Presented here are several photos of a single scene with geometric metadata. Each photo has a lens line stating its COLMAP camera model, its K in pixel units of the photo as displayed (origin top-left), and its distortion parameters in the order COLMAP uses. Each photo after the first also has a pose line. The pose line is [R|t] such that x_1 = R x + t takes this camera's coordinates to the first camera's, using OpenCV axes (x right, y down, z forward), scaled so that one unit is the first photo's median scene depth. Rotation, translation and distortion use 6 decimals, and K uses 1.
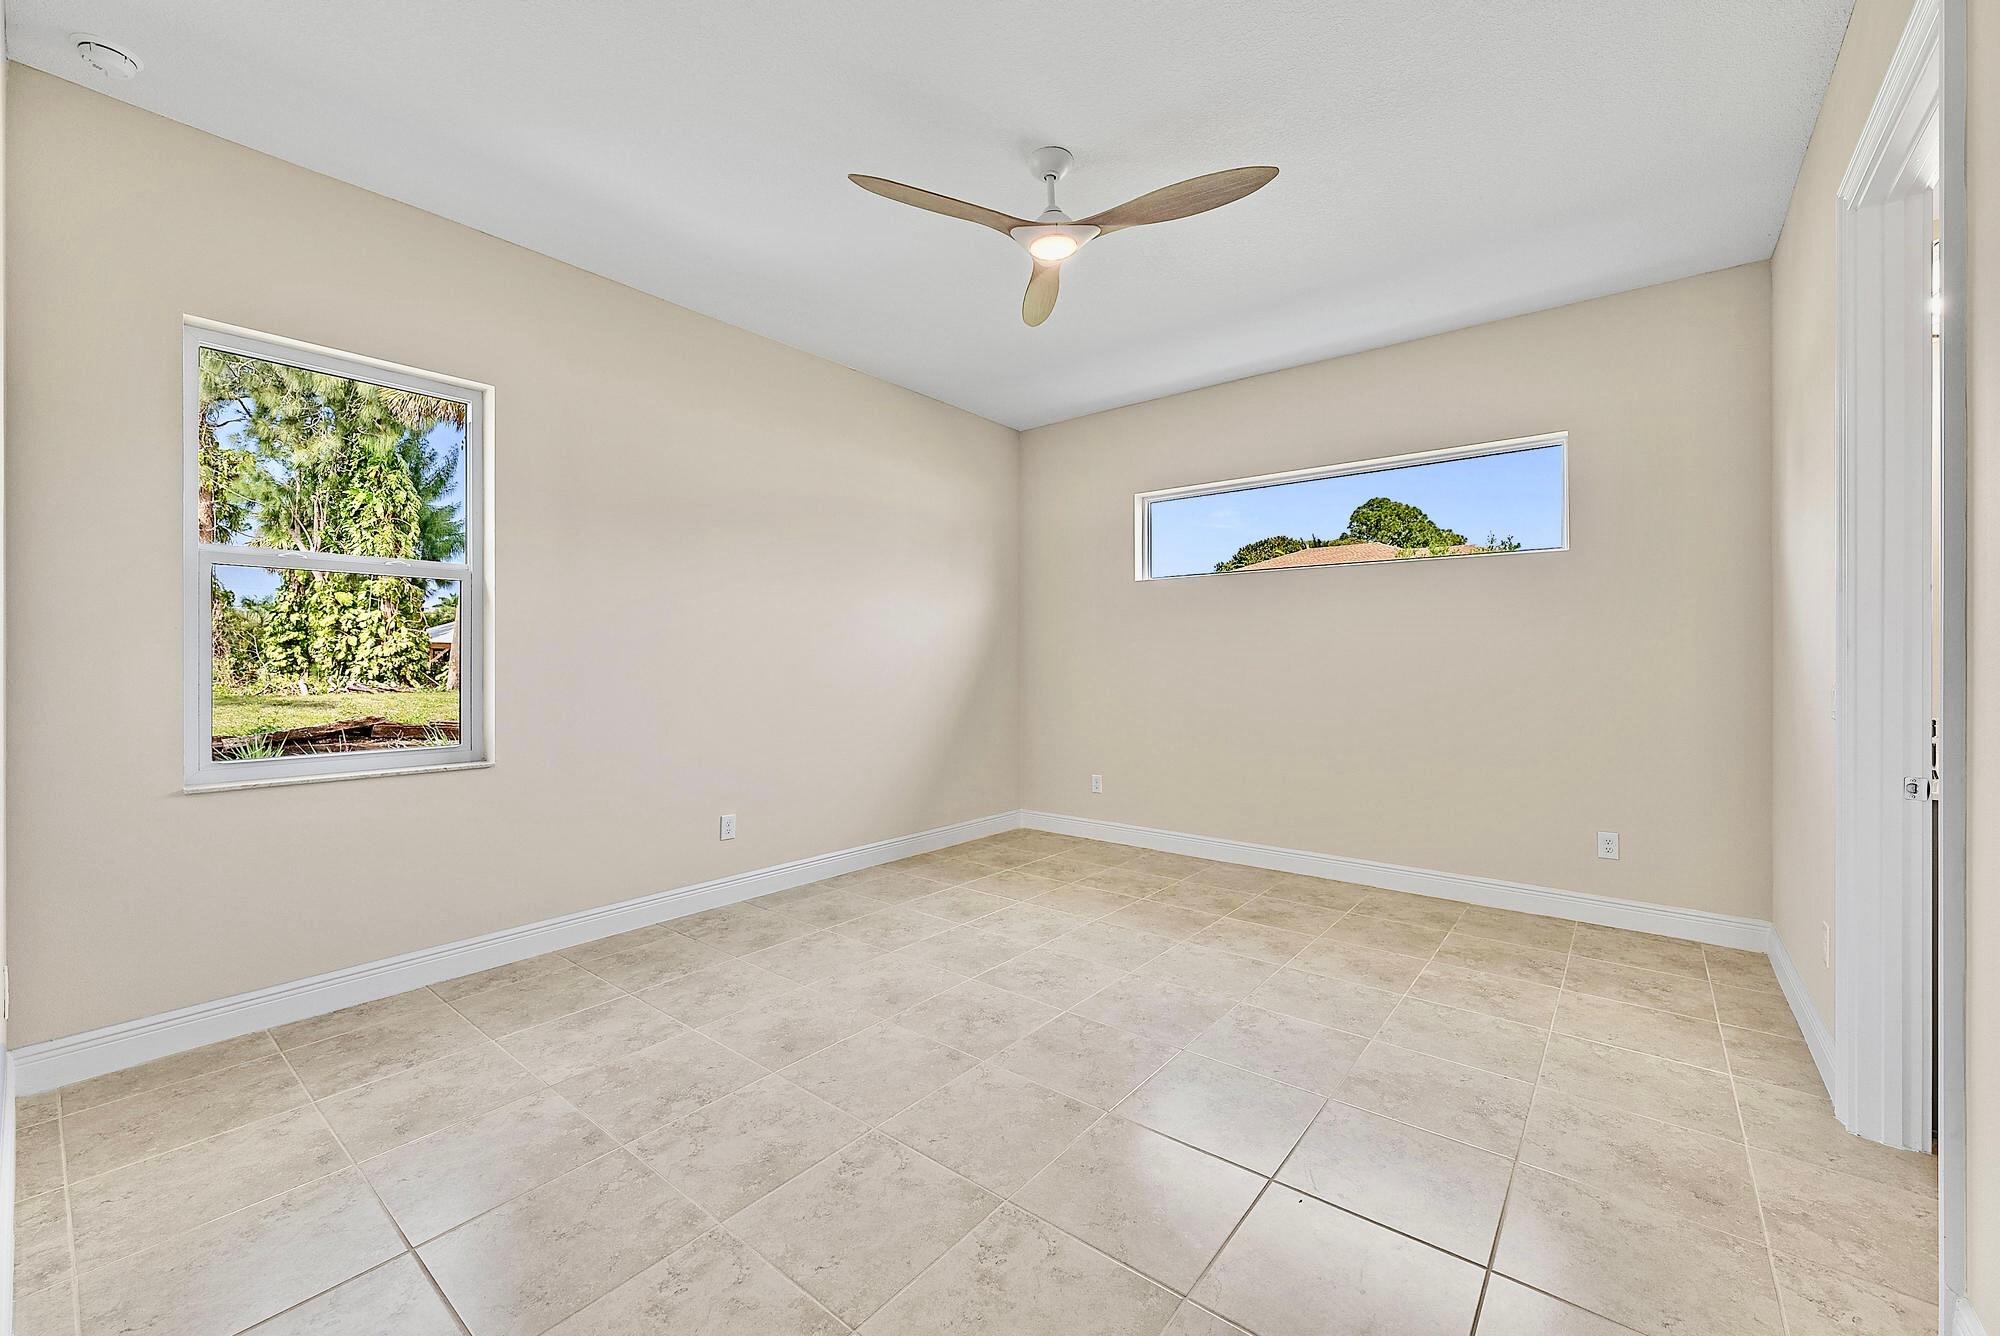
lens RADIAL K [[780.7, 0, 999.3], [0, 780.7, 653.6], [0, 0, 1]] dist [0.000352, 0.000194]
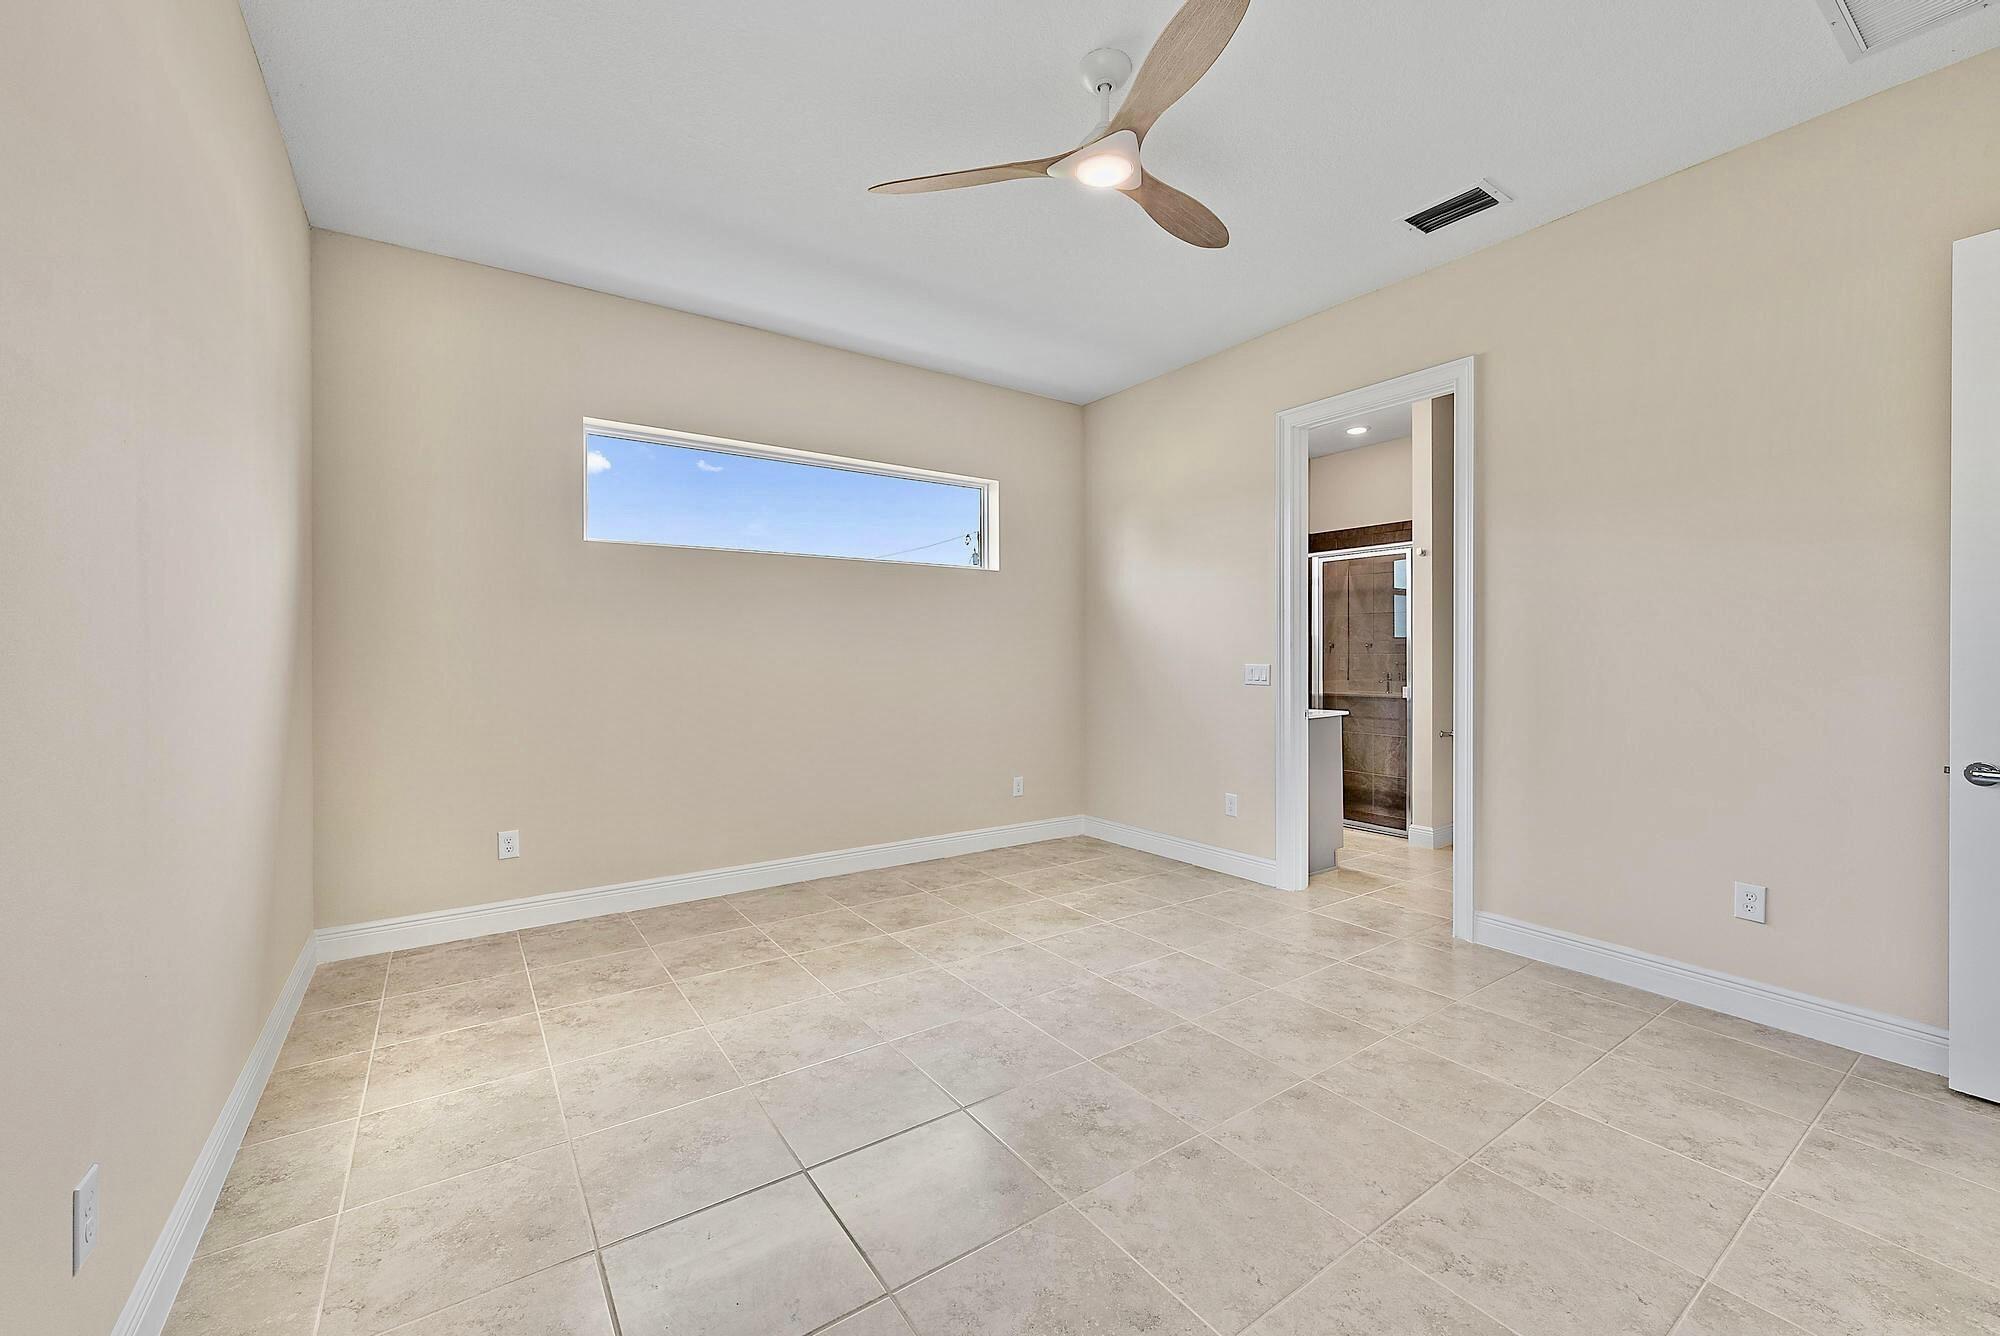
lens RADIAL K [[780.7, 0, 999.3], [0, 780.7, 653.6], [0, 0, 1]] dist [0.000352, 0.000194]
pose [[0.289502, -0.002207, 0.957175, -0.582030], [-0.006839, 0.999967, 0.004374, -0.001559], [-0.957153, -0.007812, 0.289477, 0.629357]]
